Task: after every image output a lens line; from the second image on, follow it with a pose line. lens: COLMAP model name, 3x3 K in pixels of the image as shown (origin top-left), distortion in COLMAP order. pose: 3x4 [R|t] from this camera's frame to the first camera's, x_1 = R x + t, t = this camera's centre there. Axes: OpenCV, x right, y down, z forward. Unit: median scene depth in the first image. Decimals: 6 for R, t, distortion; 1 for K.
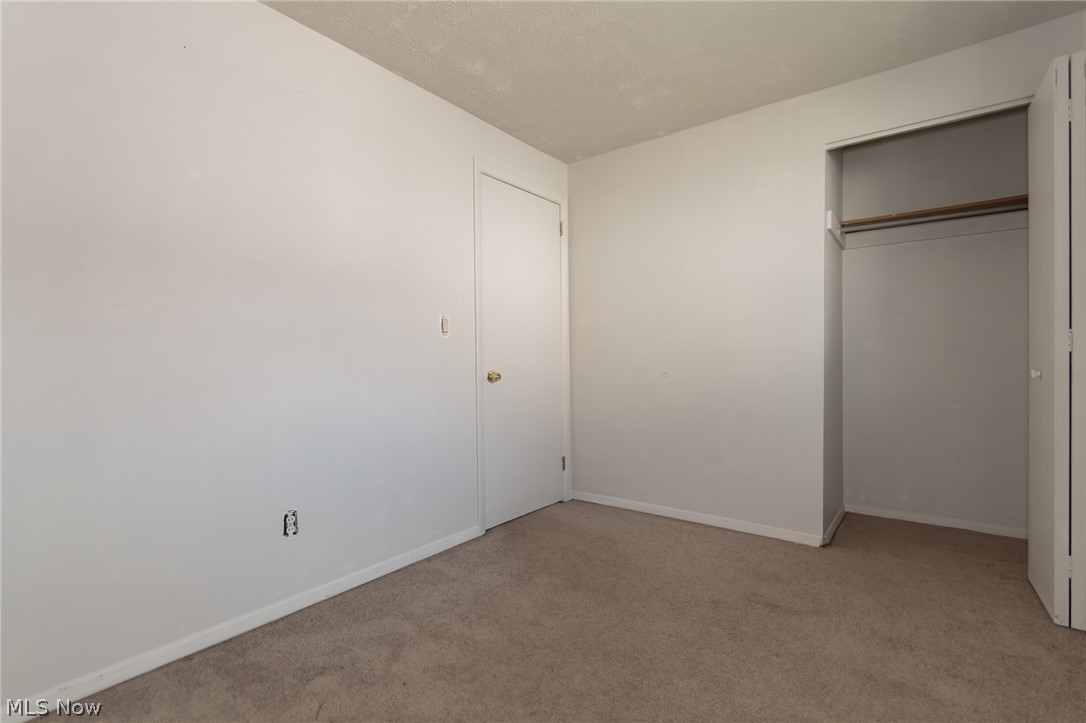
lens RADIAL K [[501.9, 0, 543.7], [0, 501.9, 366.9], [0, 0, 1]] dist [0.001673, 0.000012]
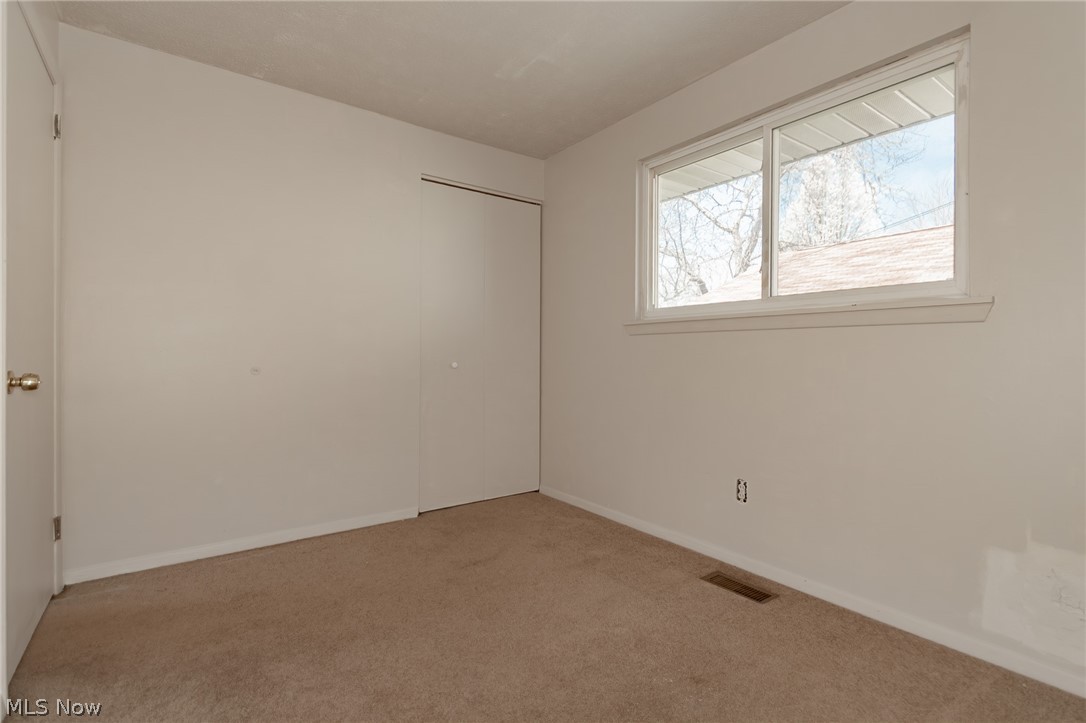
lens RADIAL K [[505.7, 0, 543.8], [0, 505.7, 354.3], [0, 0, 1]] dist [0.000456, -0.000203]
pose [[0.276772, 0.013280, 0.960844, -0.463604], [0.009529, 0.999817, -0.016563, 0.006561], [-0.960888, 0.013741, 0.276595, 0.370309]]
